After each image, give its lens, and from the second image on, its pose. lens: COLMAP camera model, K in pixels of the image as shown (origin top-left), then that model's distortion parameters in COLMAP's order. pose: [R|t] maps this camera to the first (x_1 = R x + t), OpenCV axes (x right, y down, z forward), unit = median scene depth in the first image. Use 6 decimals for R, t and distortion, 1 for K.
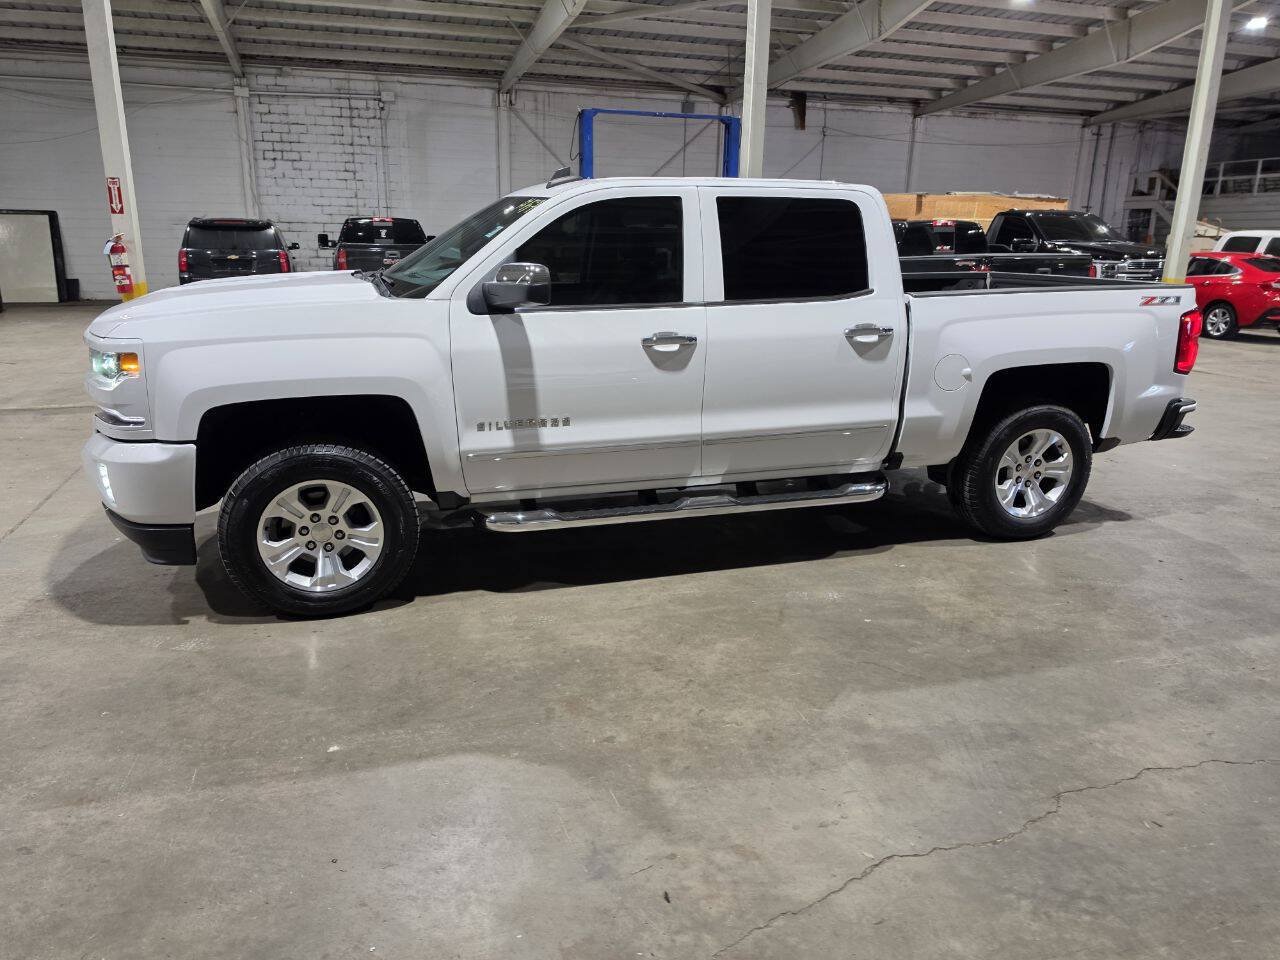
lens RADIAL K [[893.7, 0, 633.1], [0, 893.7, 481.5], [0, 0, 1]] dist [0.066302, -0.093806]
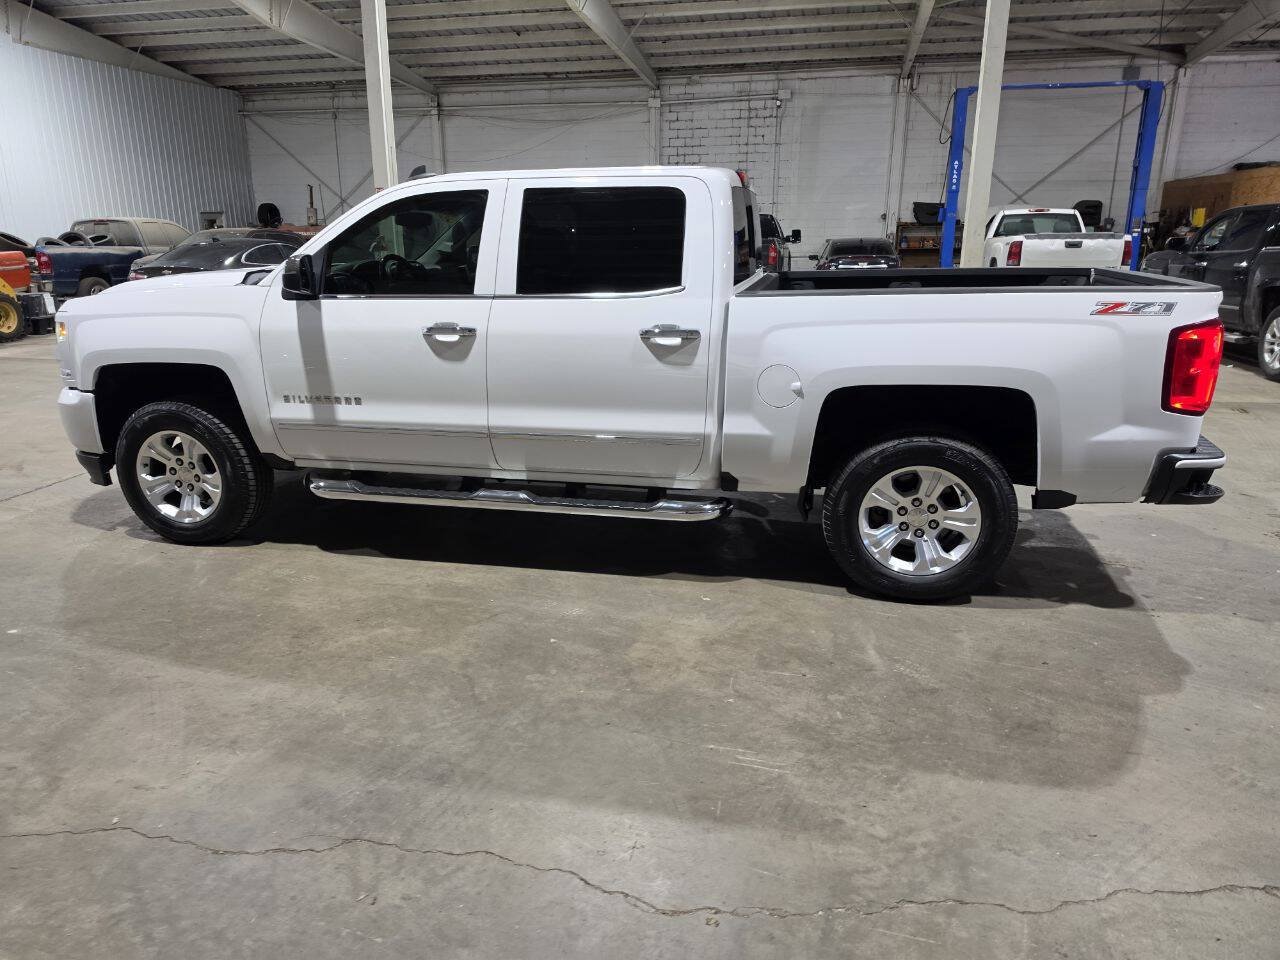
lens RADIAL K [[888.2, 0, 630.9], [0, 888.2, 476.8], [0, 0, 1]] dist [0.061042, -0.075995]
pose [[0.858336, 0.122963, -0.498136, 0.607514], [-0.121365, 0.991964, 0.035739, -0.044487], [0.498527, 0.029780, 0.866362, 0.187636]]
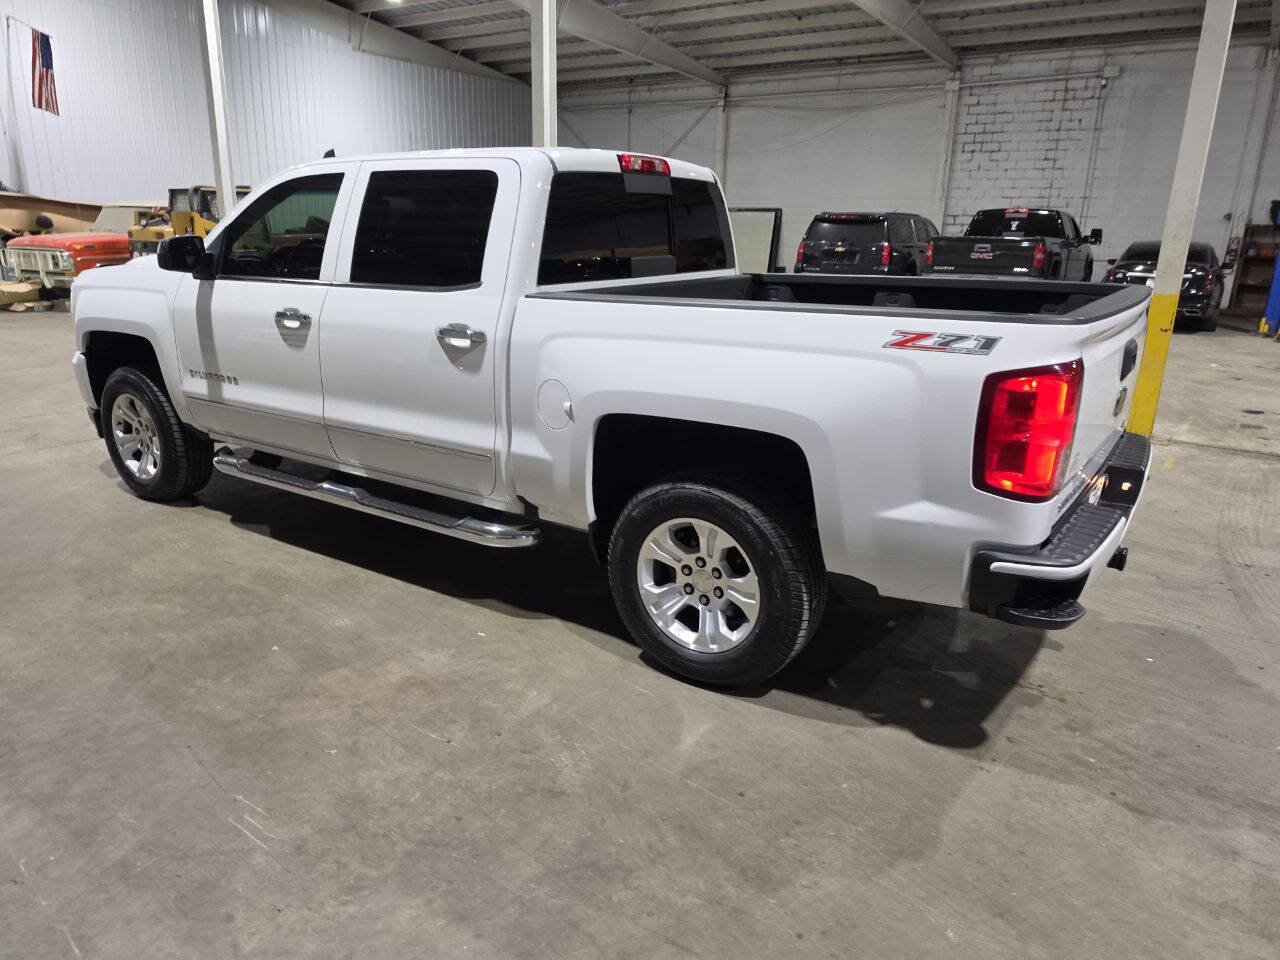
lens RADIAL K [[895.0, 0, 631.8], [0, 895.0, 482.9], [0, 0, 1]] dist [0.057015, -0.069084]
pose [[0.609246, 0.221837, -0.761320, 0.879300], [-0.218920, 0.969814, 0.107398, -0.137669], [0.762164, 0.101236, 0.639420, 0.540948]]
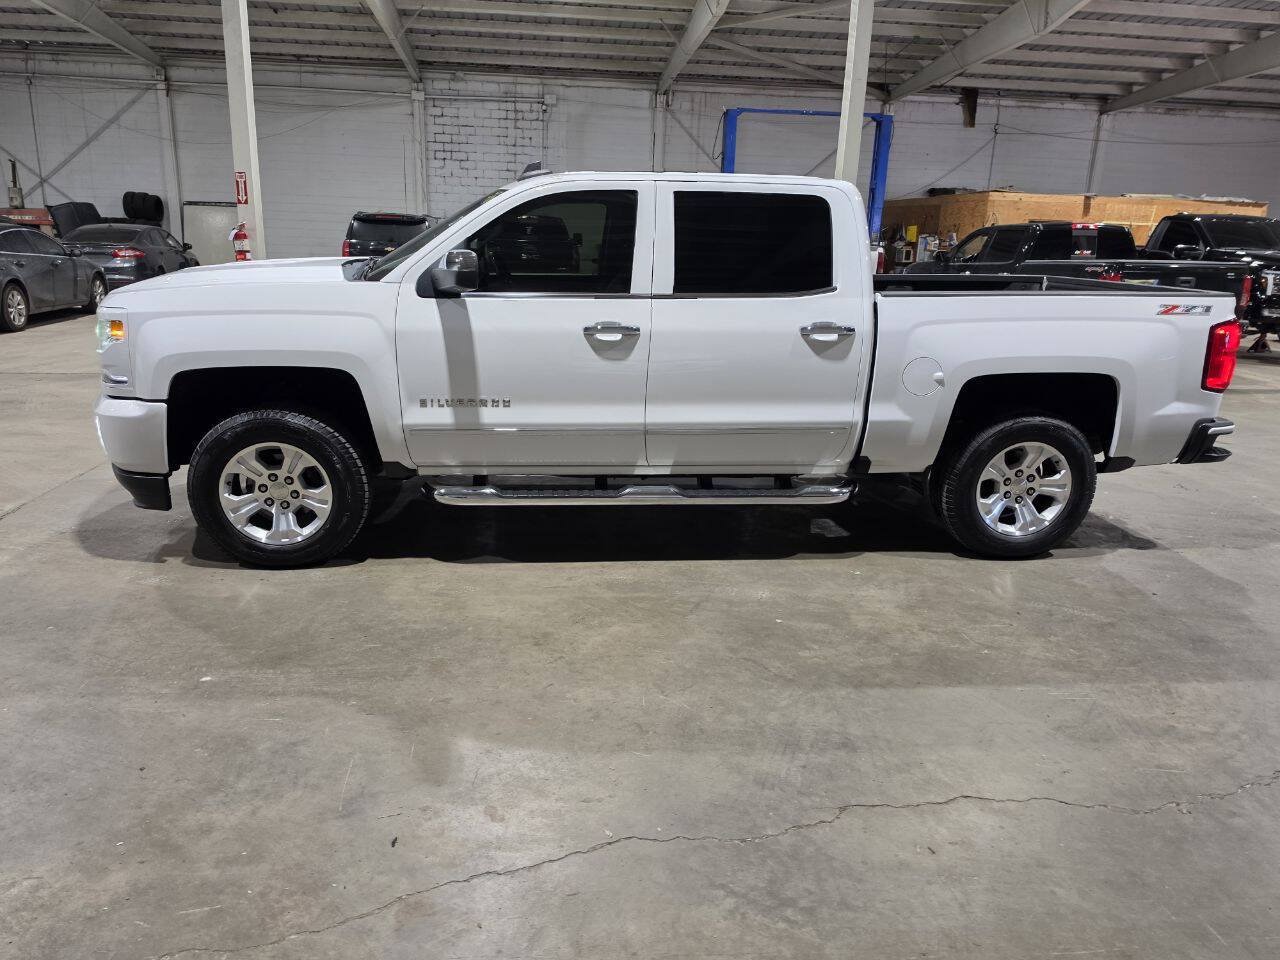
lens RADIAL K [[888.2, 0, 630.9], [0, 888.2, 476.8], [0, 0, 1]] dist [0.061042, -0.075995]
pose [[0.978895, 0.069888, -0.192044, 0.220191], [-0.070515, 0.997504, 0.003576, 0.003891], [0.191814, 0.010042, 0.981380, 0.005941]]
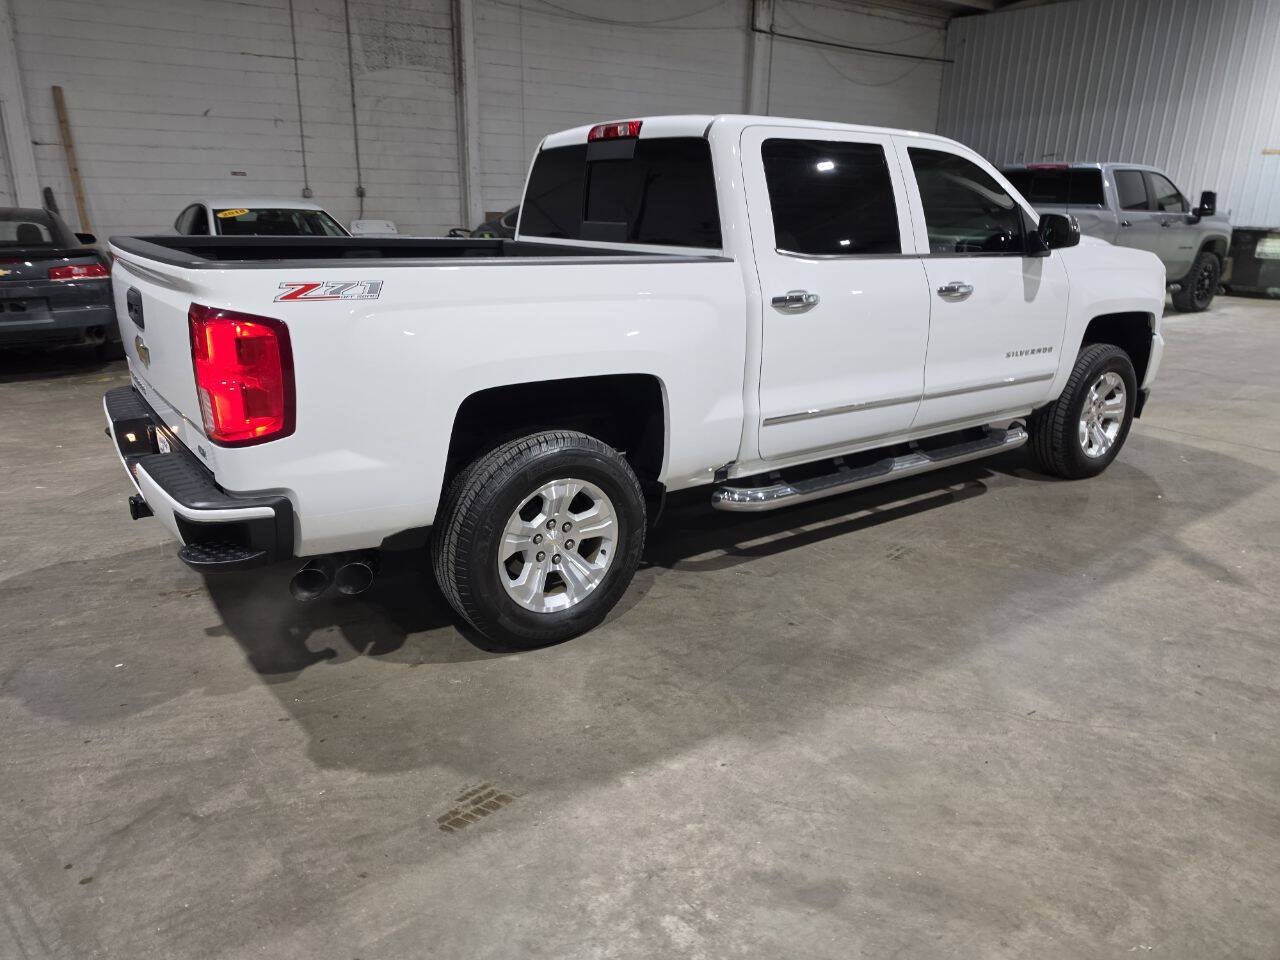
lens RADIAL K [[887.2, 0, 625.8], [0, 887.2, 455.9], [0, 0, 1]] dist [0.066753, -0.087091]
pose [[0.954071, -0.077549, 0.289370, -0.395643], [0.072506, 0.996971, 0.028125, -0.031417], [-0.290675, -0.005853, 0.956804, 0.151220]]
